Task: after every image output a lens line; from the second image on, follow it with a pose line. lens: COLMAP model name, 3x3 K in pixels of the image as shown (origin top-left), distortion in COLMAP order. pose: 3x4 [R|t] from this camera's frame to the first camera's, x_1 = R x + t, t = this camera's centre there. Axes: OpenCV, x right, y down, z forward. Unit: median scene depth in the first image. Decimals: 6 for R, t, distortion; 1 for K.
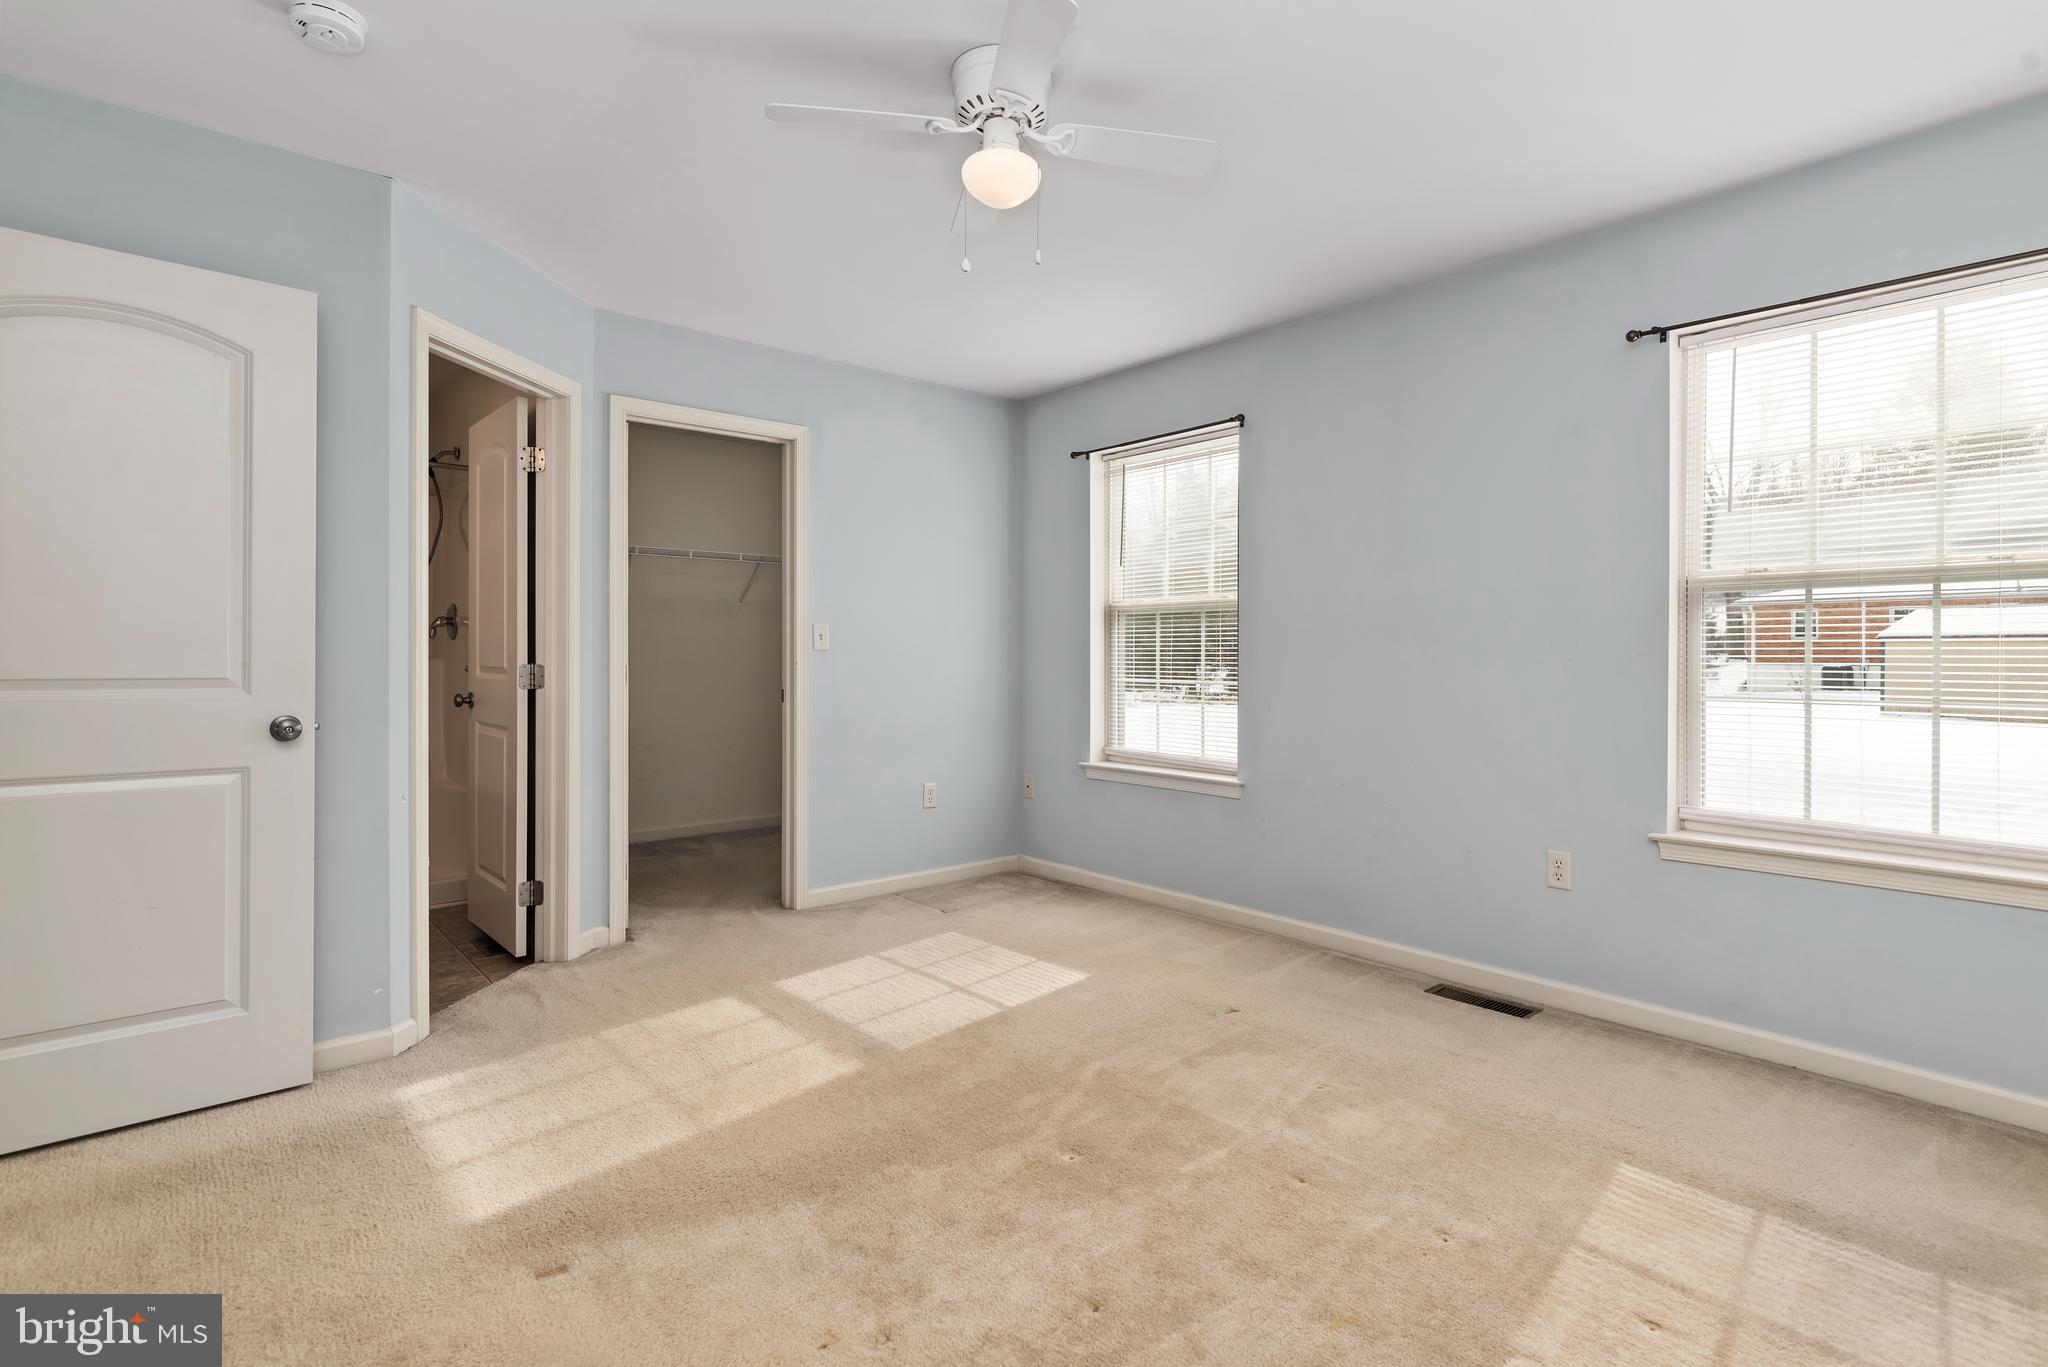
lens RADIAL K [[998.6, 0, 1093.0], [0, 998.6, 660.7], [0, 0, 1]] dist [-0.003378, -0.000062]
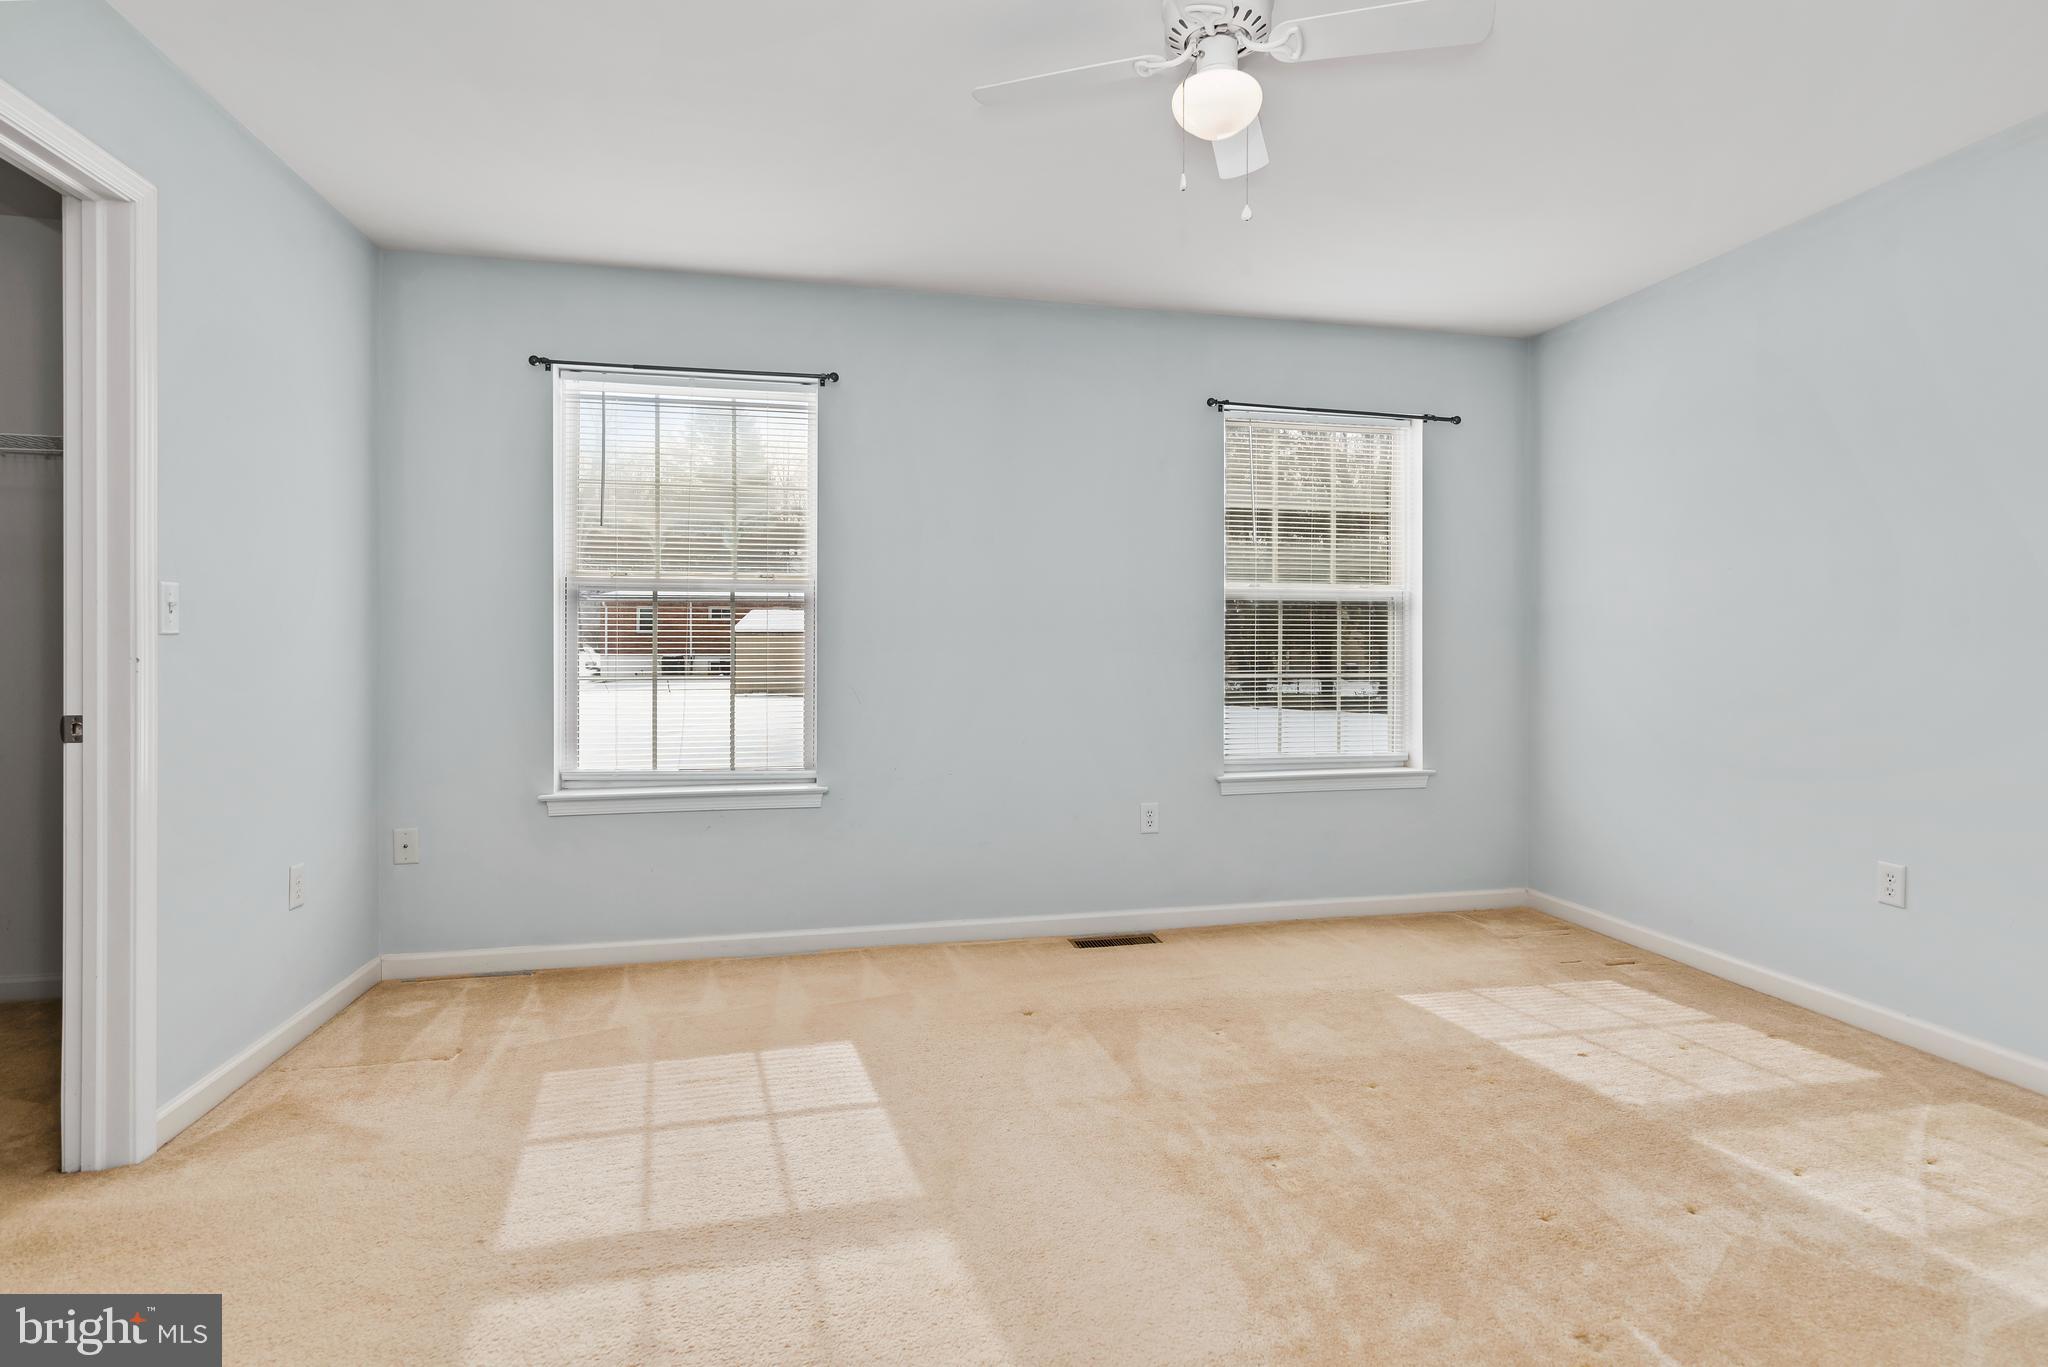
lens RADIAL K [[998.6, 0, 1039.1], [0, 998.6, 664.4], [0, 0, 1]] dist [-0.003378, -0.000062]
pose [[0.499463, -0.016643, 0.866175, -0.583558], [0.006186, 0.999858, 0.015645, -0.001079], [-0.866313, -0.002456, 0.499495, 0.436452]]
